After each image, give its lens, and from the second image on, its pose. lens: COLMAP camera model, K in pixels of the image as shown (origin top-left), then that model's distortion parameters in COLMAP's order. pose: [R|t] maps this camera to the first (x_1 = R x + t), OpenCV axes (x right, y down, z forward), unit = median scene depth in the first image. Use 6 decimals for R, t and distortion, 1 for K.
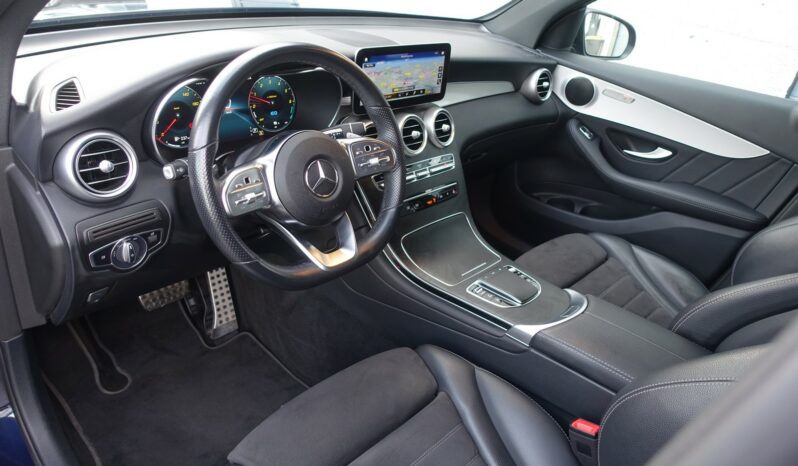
lens RADIAL K [[552.1, 0, 399.0], [0, 552.1, 233.0], [0, 0, 1]] dist [-0.001756, -0.003383]
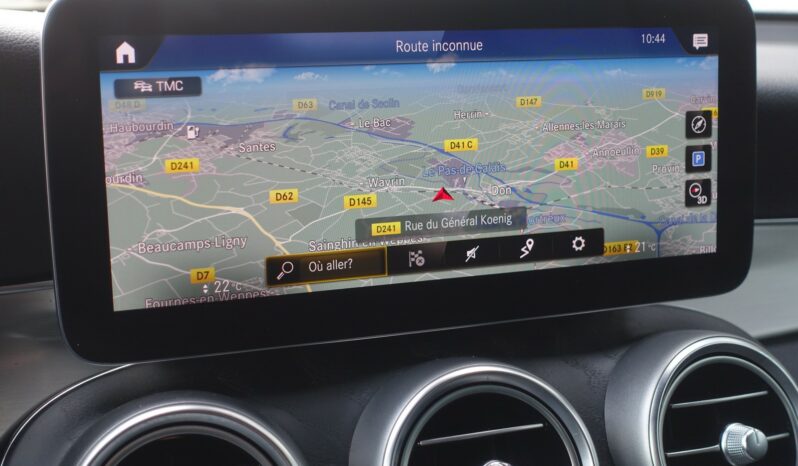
lens RADIAL K [[1254.5, 0, 399.0], [0, 1254.5, 233.0], [0, 0, 1]] dist [-0.047866, -0.495653]
pose [[0.905636, -0.057535, -0.420136, 0.164471], [-0.088715, 0.943123, -0.320387, -0.126113], [0.414673, 0.327426, 0.849022, 0.644084]]
